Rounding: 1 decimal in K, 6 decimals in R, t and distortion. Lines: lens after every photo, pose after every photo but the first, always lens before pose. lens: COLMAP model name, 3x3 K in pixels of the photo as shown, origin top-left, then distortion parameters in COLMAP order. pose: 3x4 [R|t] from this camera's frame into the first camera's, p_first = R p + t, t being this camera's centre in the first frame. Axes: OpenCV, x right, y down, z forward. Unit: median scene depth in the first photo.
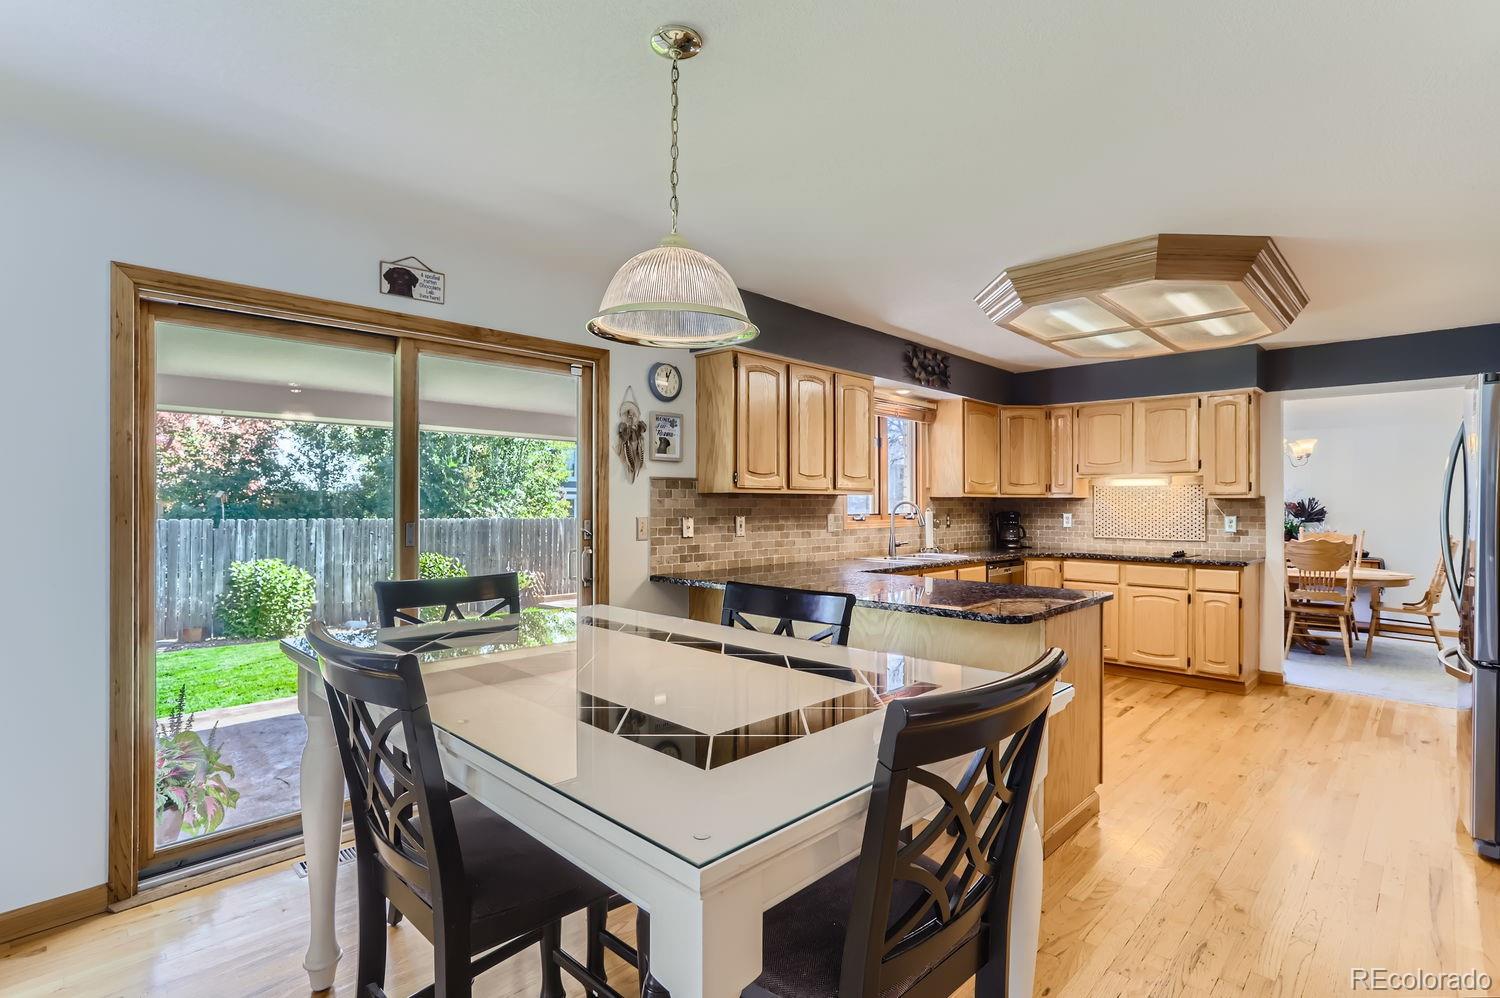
lens RADIAL K [[724.4, 0, 748.2], [0, 724.4, 503.2], [0, 0, 1]] dist [-0.027816, 0.017128]
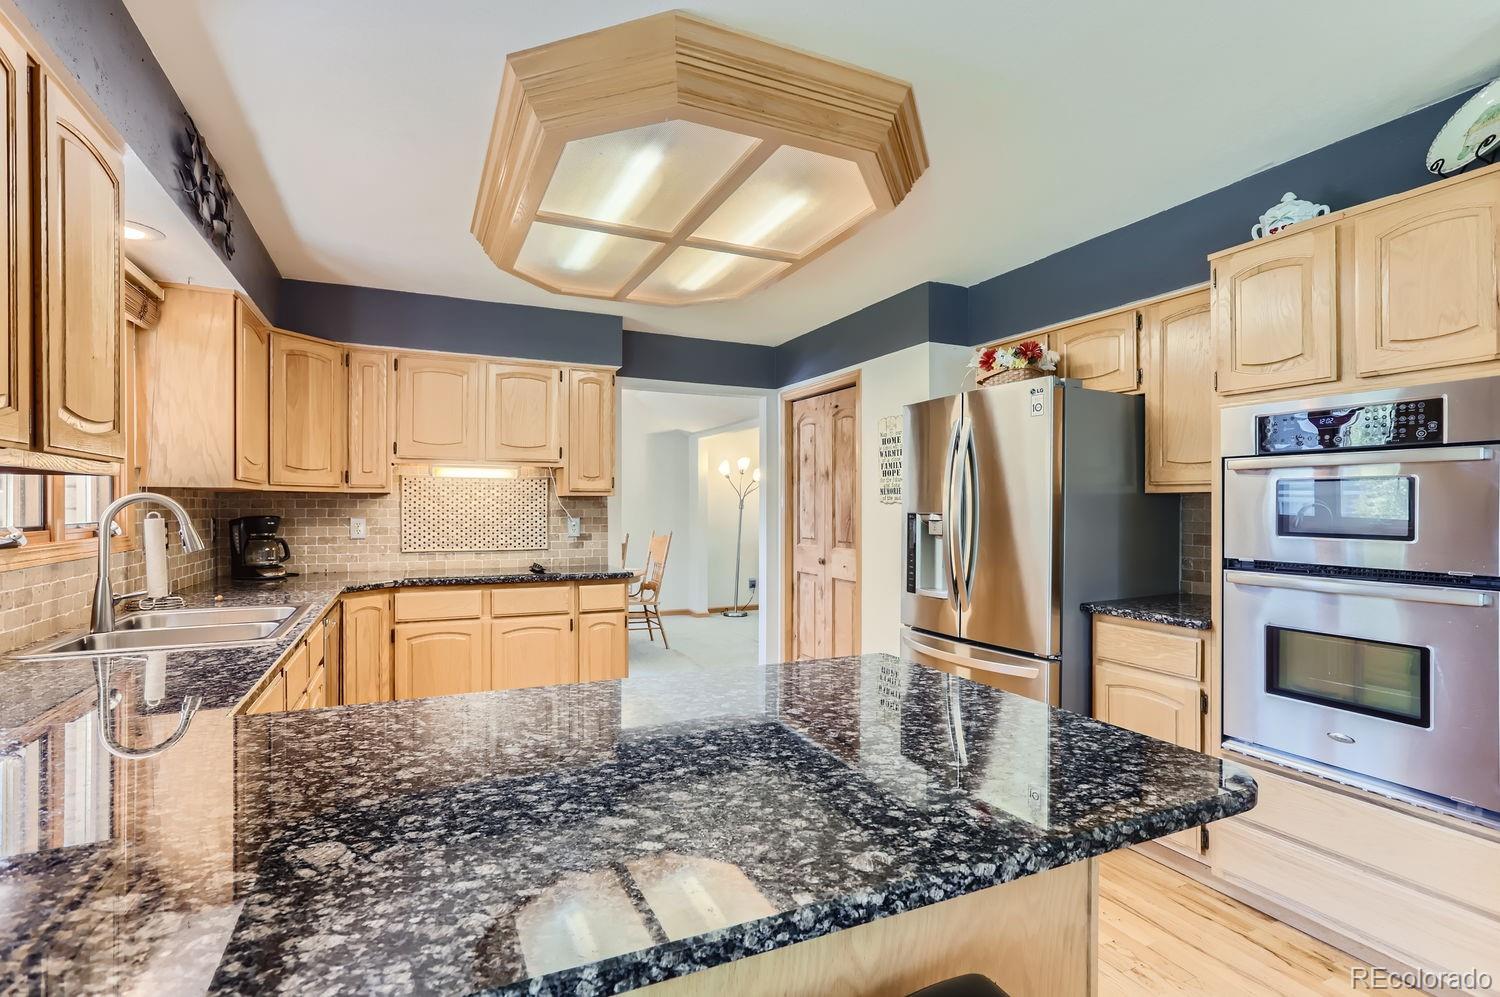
lens RADIAL K [[724.4, 0, 756.0], [0, 724.4, 503.2], [0, 0, 1]] dist [-0.027816, 0.017128]
pose [[0.353837, 0.001380, 0.935306, -0.042686], [-0.001099, 0.999999, -0.001060, 0.001909], [-0.935306, -0.000652, 0.353839, 0.502108]]
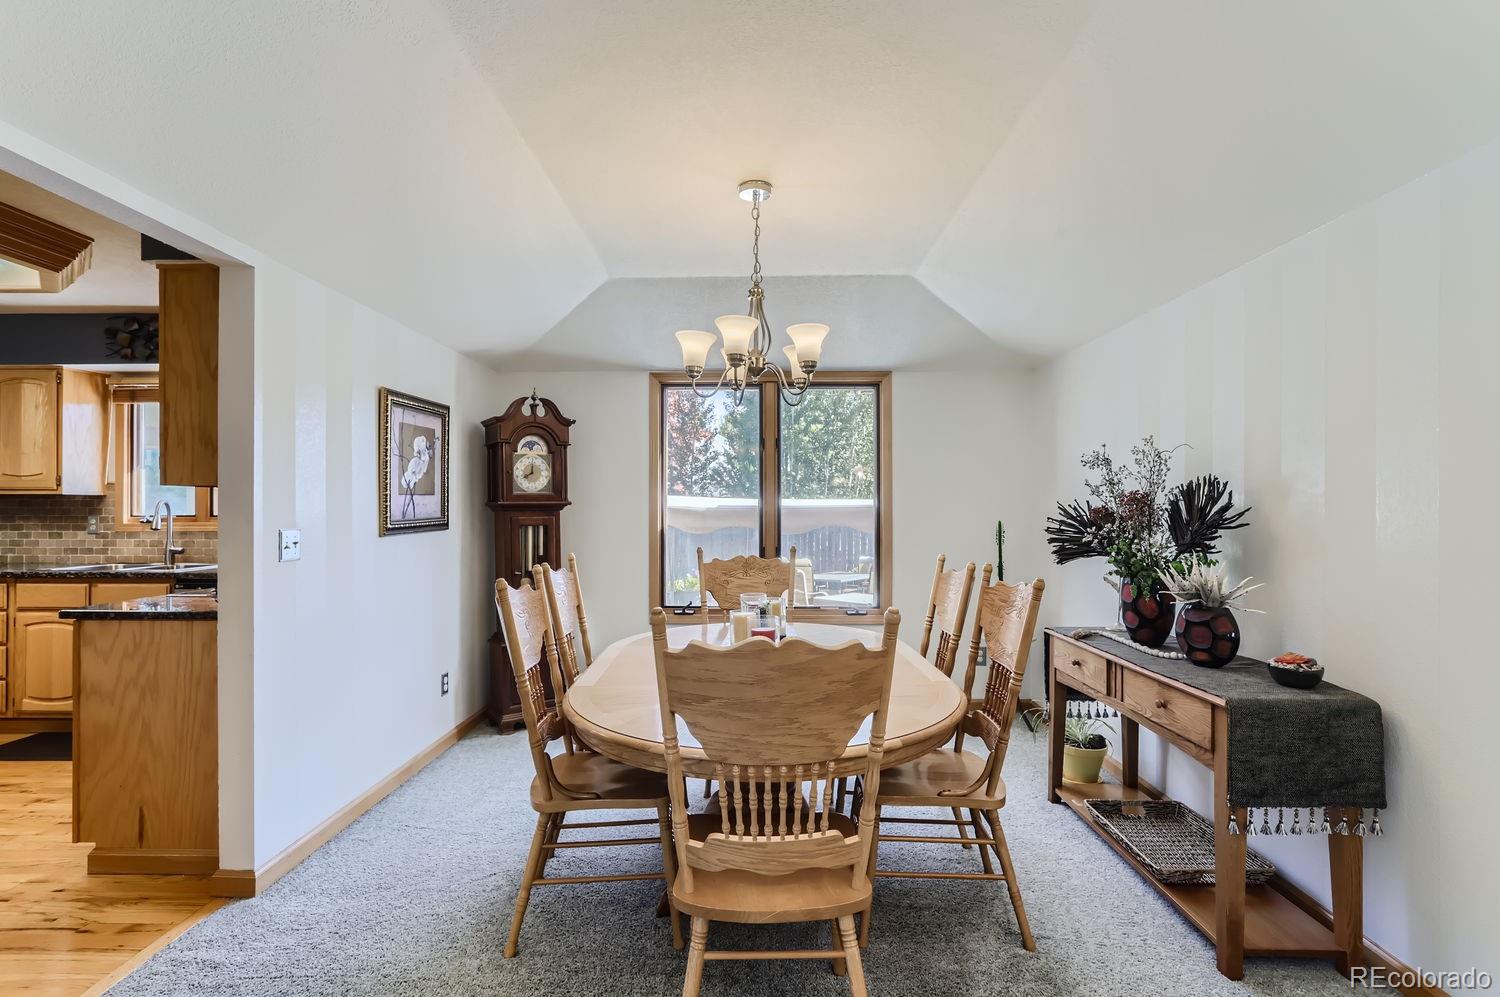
lens RADIAL K [[724.4, 0, 761.7], [0, 724.4, 507.2], [0, 0, 1]] dist [-0.027816, 0.017128]
pose [[0.678387, -0.004029, -0.734694, 1.265545], [0.003767, 0.999991, -0.002006, 0.009078], [0.734695, -0.001407, 0.678396, 0.911097]]
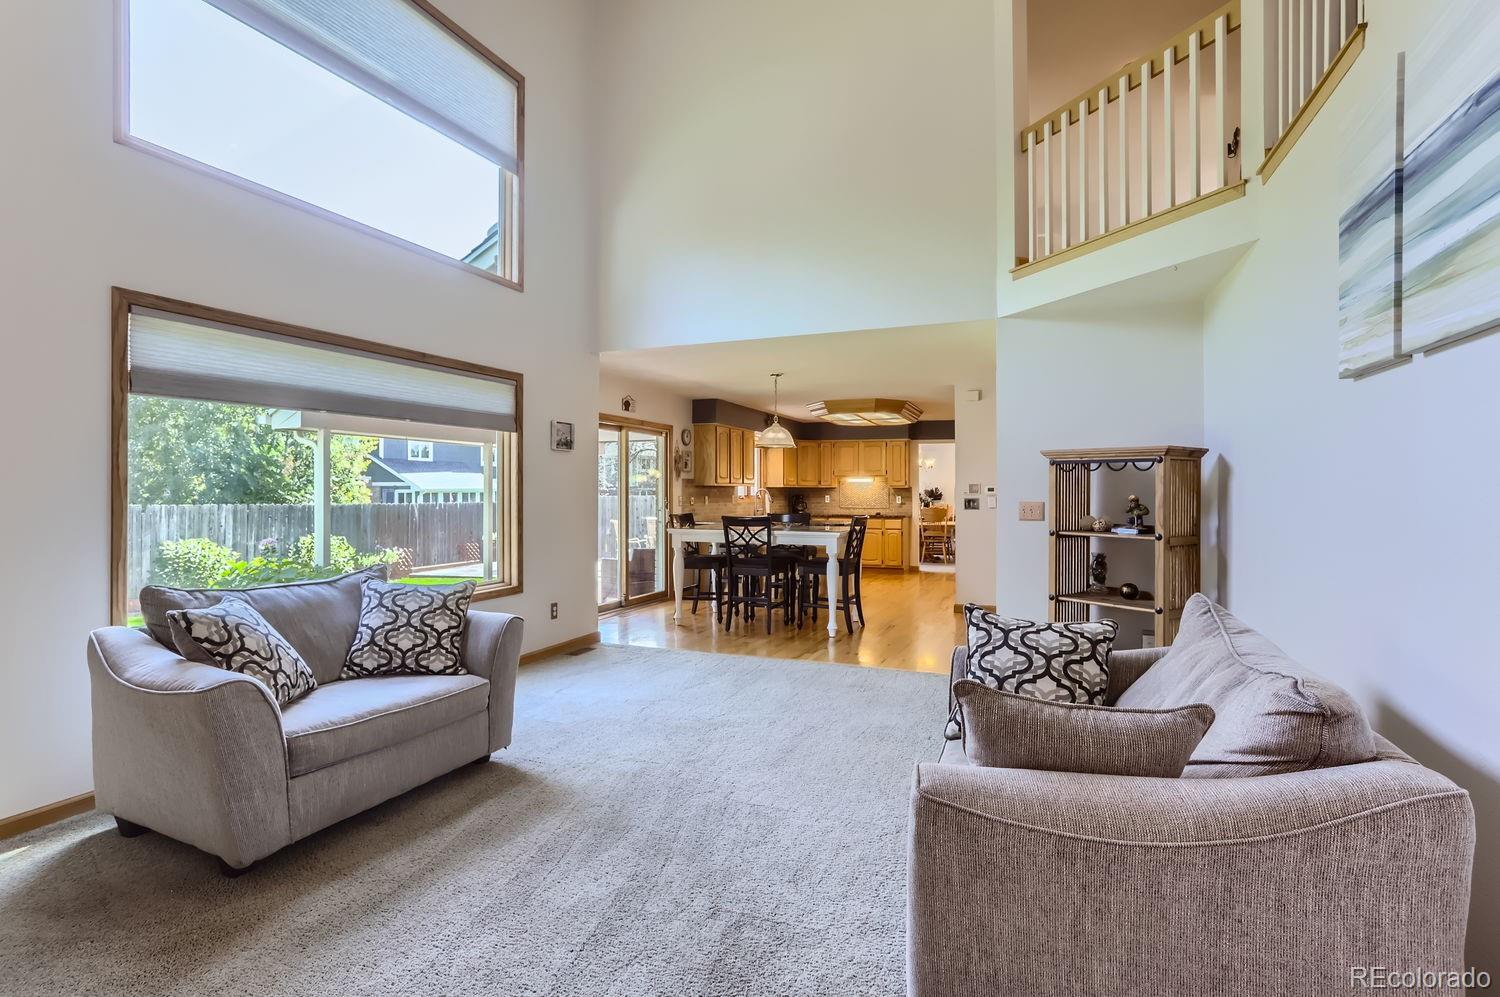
lens RADIAL K [[724.4, 0, 740.8], [0, 724.4, 493.5], [0, 0, 1]] dist [-0.027816, 0.017128]
pose [[0.932126, -0.002118, 0.362128, -0.563070], [0.000929, 0.999994, 0.003457, 0.002257], [-0.362133, -0.002886, 0.932122, -0.863309]]
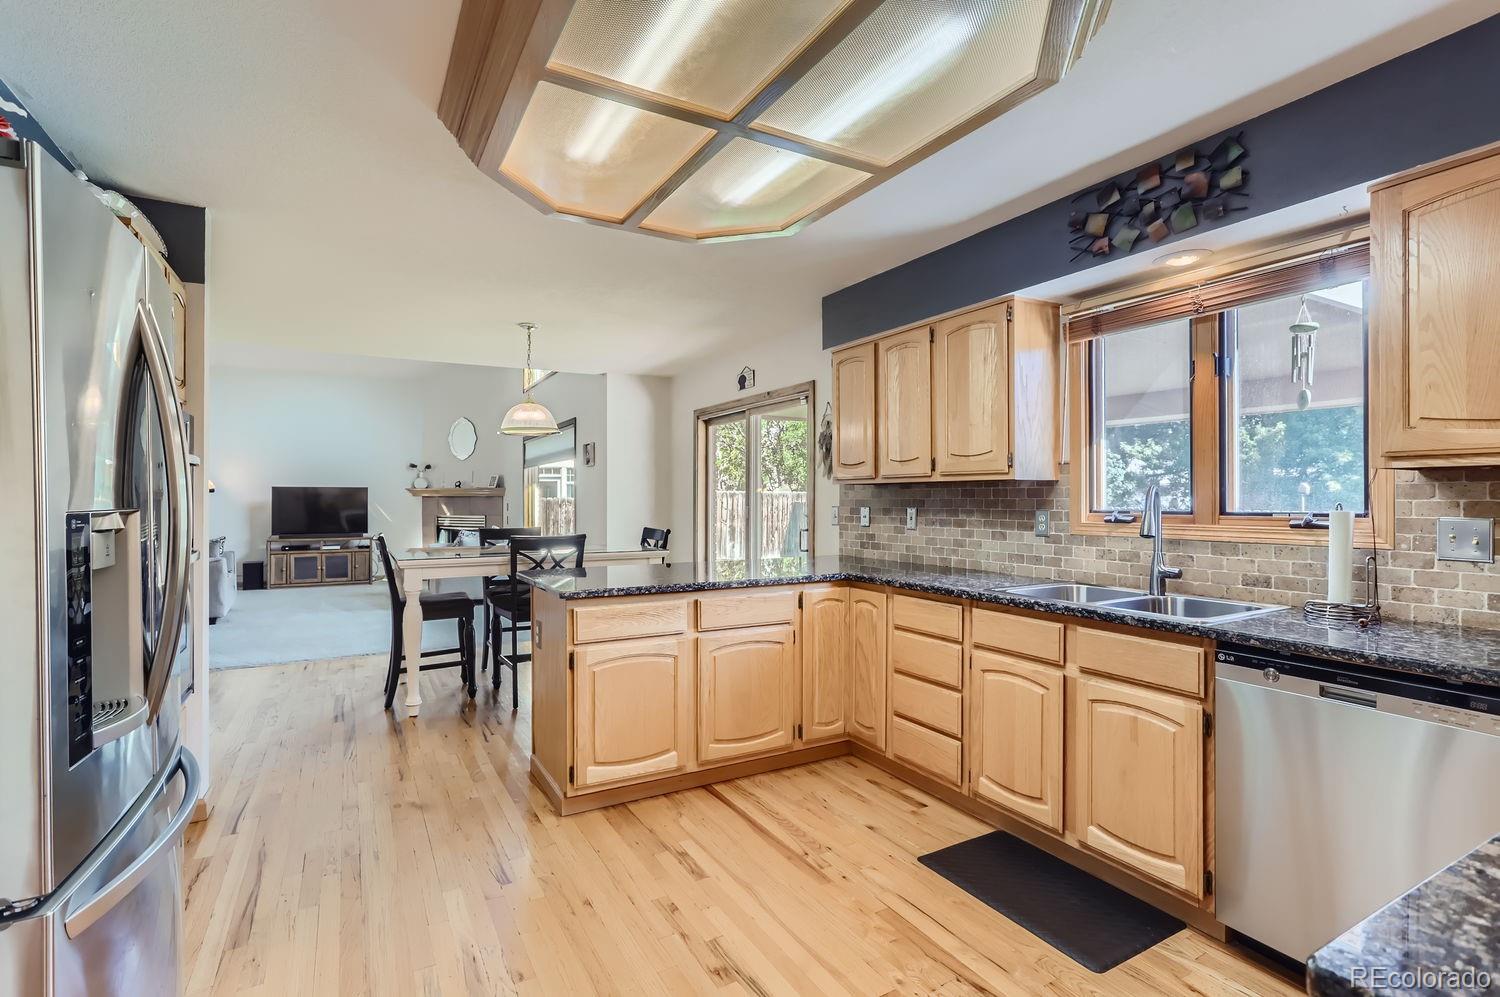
lens RADIAL K [[724.4, 0, 750.5], [0, 724.4, 494.1], [0, 0, 1]] dist [-0.027816, 0.017128]
pose [[-0.282242, -0.007329, -0.959315, 0.743413], [0.001492, 0.999966, -0.008078, 0.005792], [0.959342, -0.003711, -0.282222, 0.841836]]
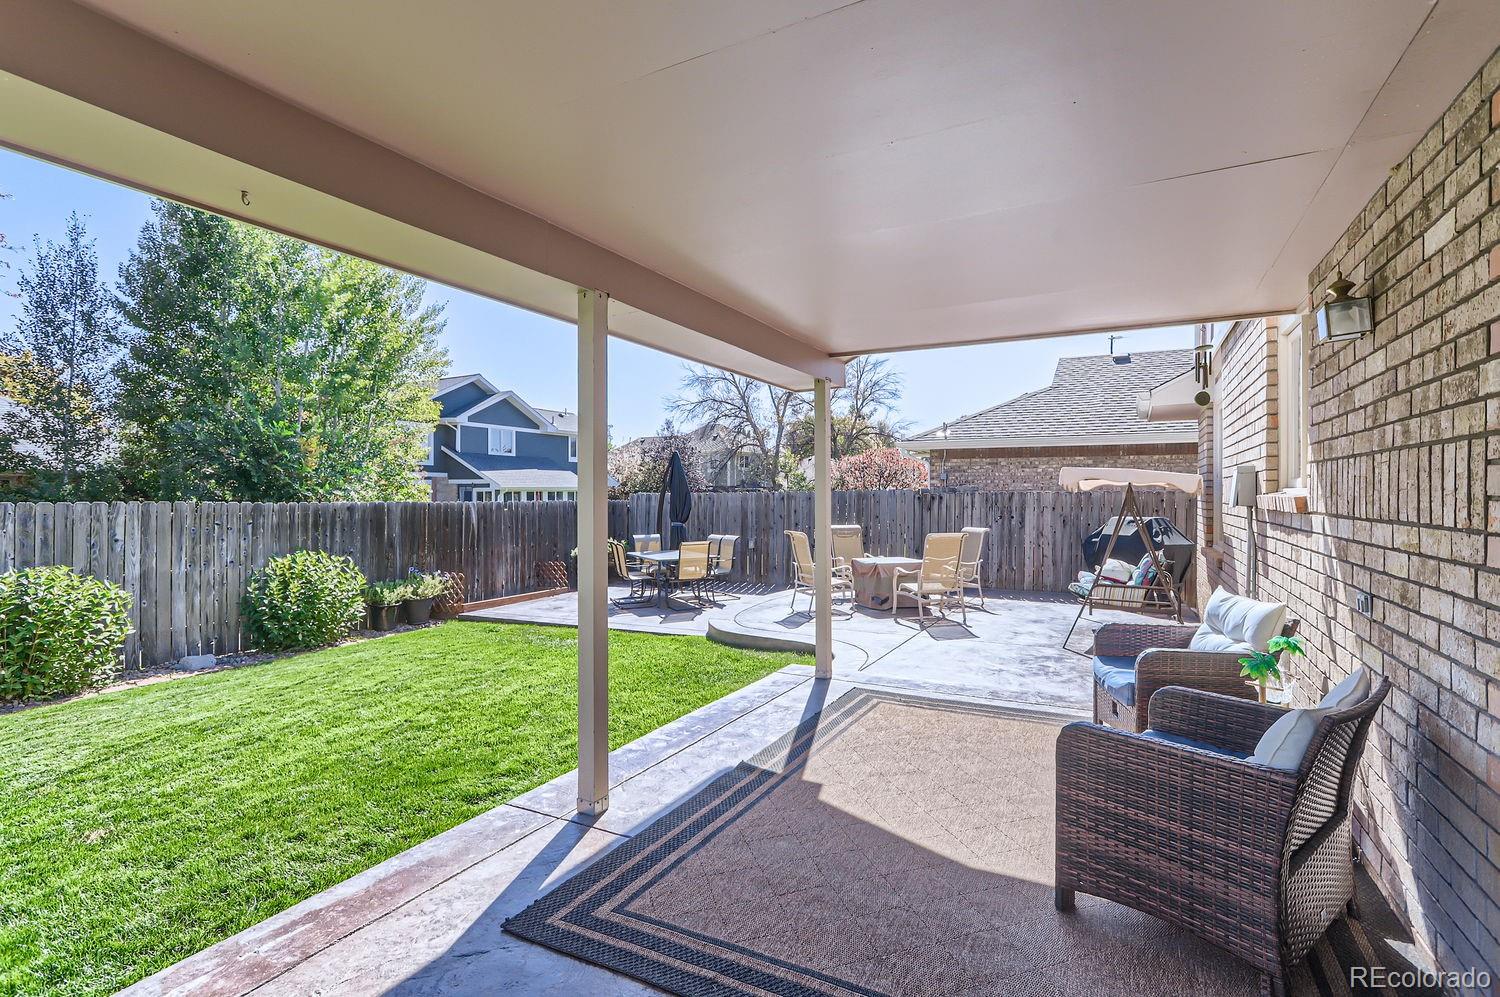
lens RADIAL K [[724.4, 0, 761.2], [0, 724.4, 493.4], [0, 0, 1]] dist [-0.027816, 0.017128]
pose [[0.959165, -0.001613, 0.282841, -0.539288], [0.001157, 0.999998, 0.001778, 0.030723], [-0.282843, -0.001378, 0.959165, 0.507076]]
